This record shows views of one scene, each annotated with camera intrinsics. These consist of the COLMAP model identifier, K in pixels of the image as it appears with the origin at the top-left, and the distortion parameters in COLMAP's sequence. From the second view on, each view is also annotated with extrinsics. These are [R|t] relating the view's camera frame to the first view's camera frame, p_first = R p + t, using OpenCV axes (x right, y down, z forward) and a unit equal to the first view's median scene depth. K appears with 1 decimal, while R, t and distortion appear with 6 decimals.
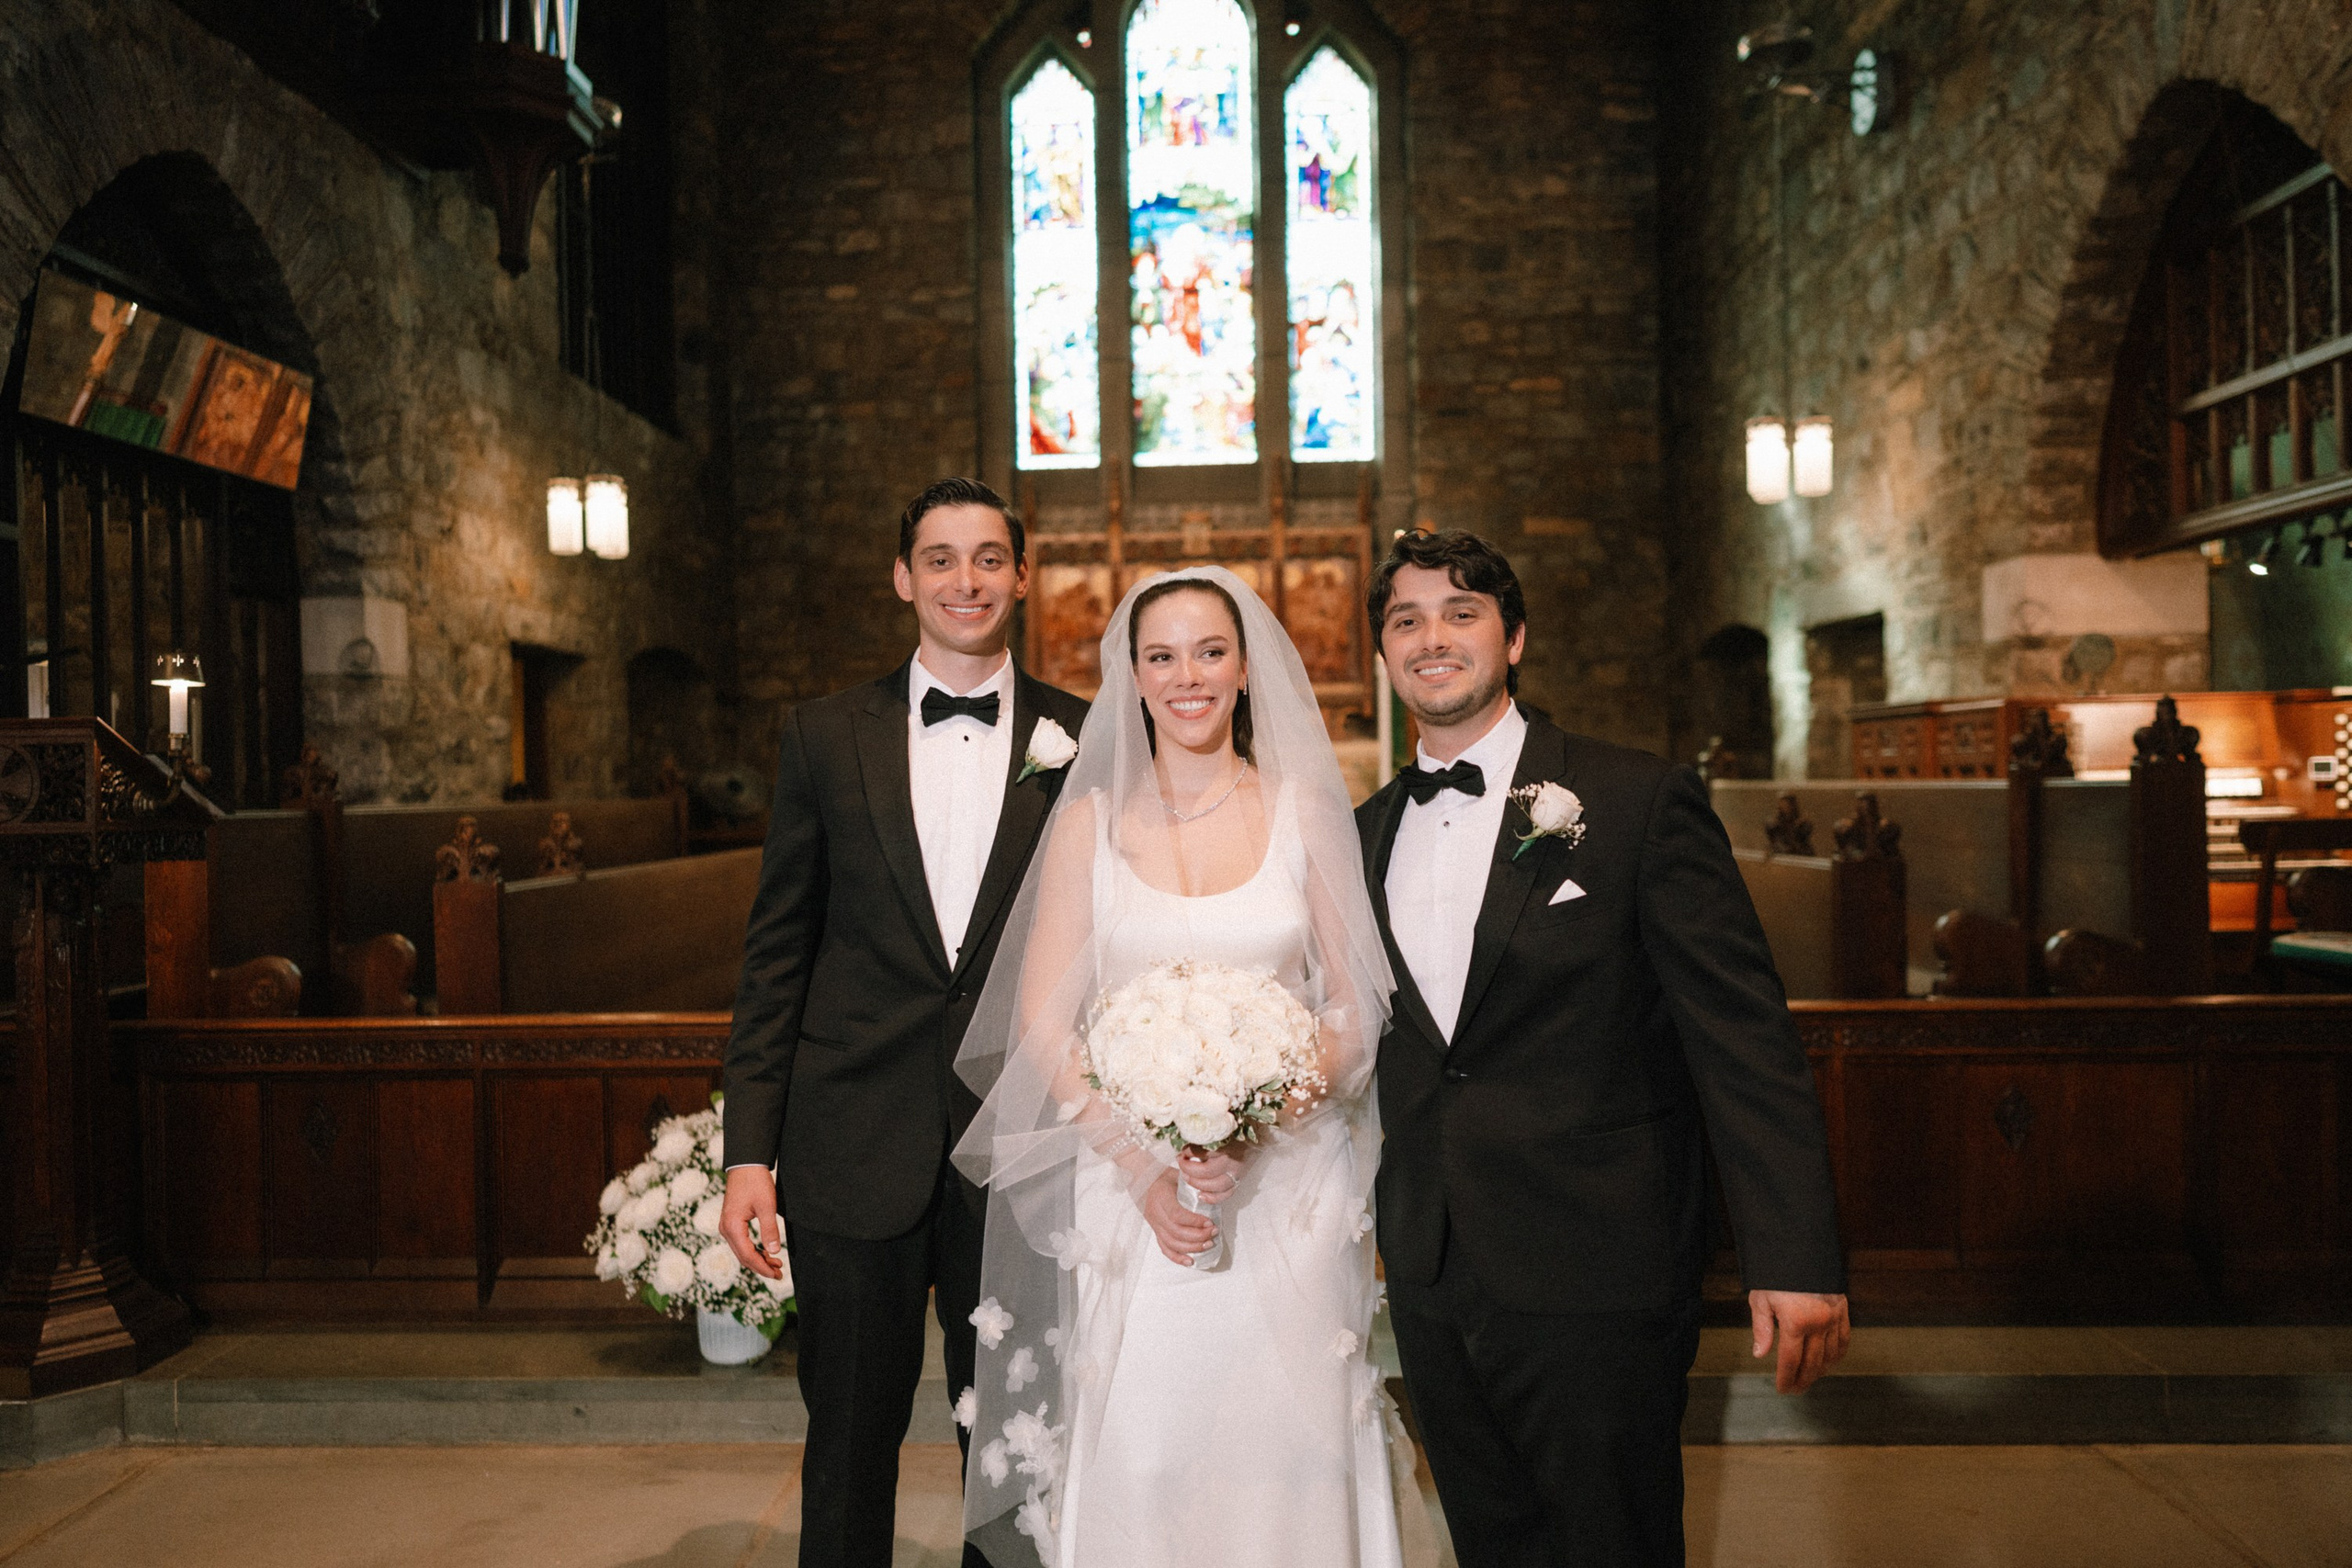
lens RADIAL K [[1597.8, 0, 1162.5], [0, 1597.8, 795.3], [0, 0, 1]] dist [0.000888, 0.004111]
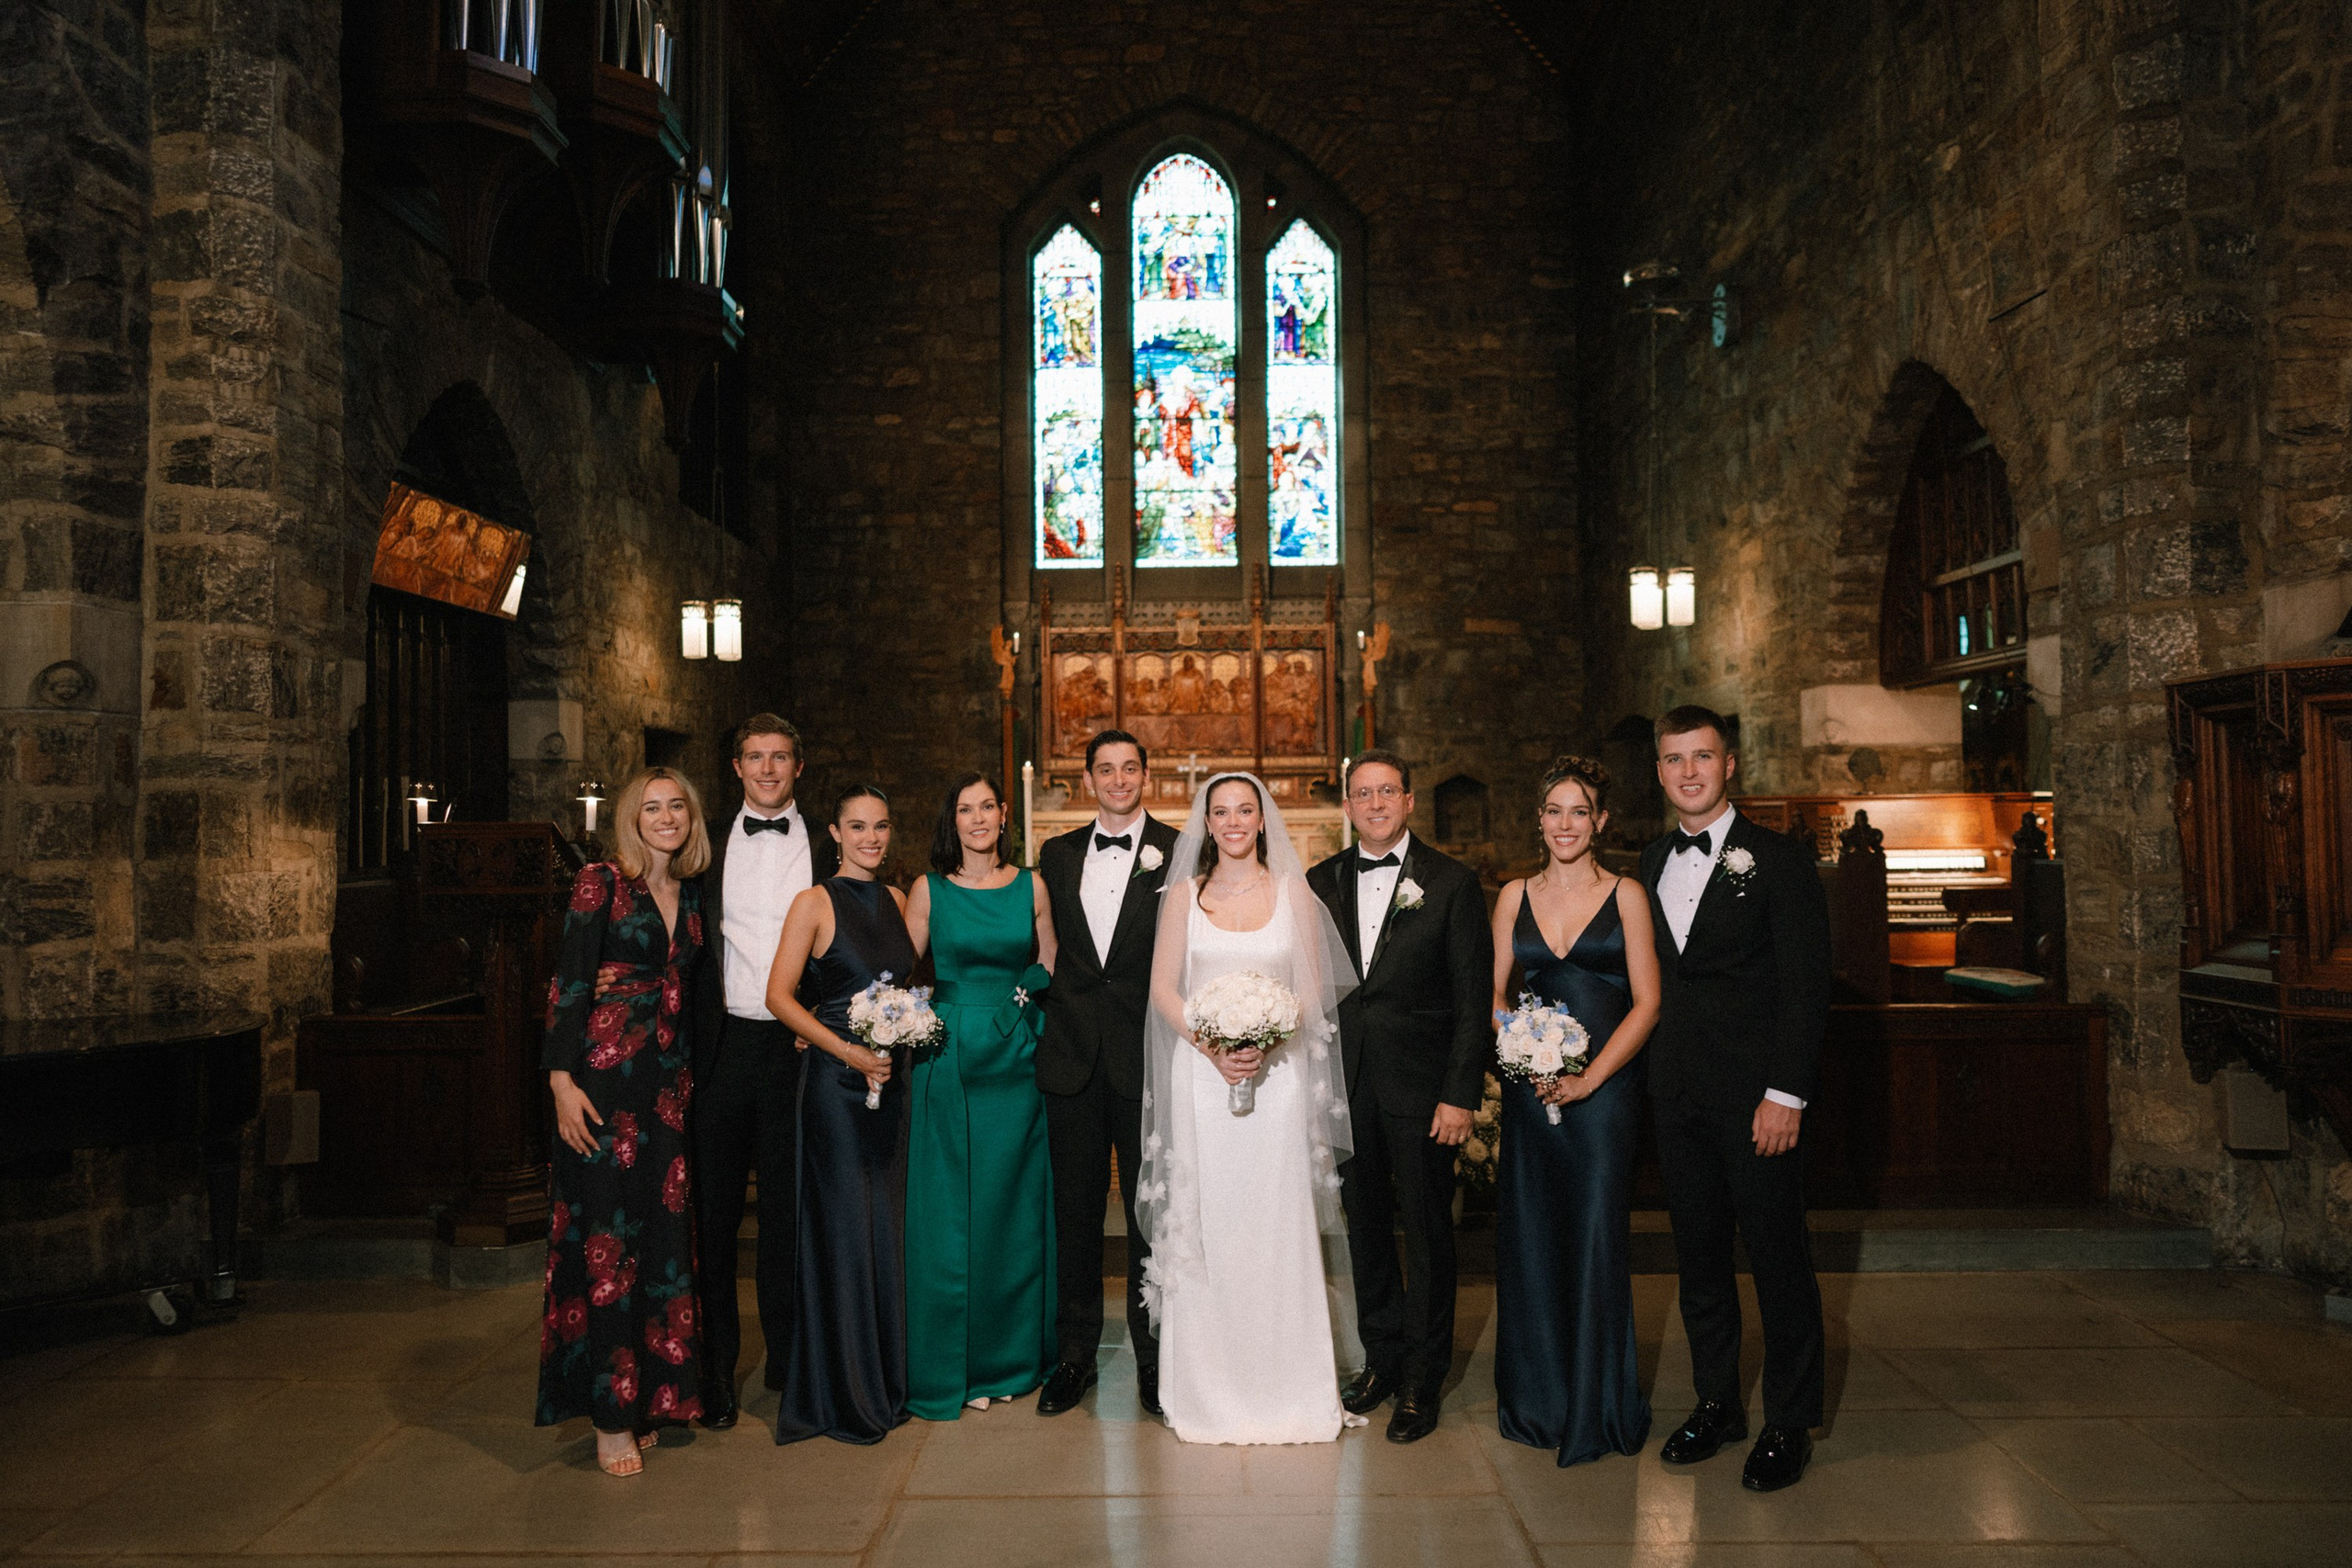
lens RADIAL K [[1575.5, 0, 1165.7], [0, 1575.5, 784.9], [0, 0, 1]] dist [-0.000566, 0.002408]
pose [[0.999675, 0.008822, 0.023919, -0.033059], [-0.008047, 0.999446, -0.032302, -0.015696], [-0.024191, 0.032099, 0.999192, -0.235480]]
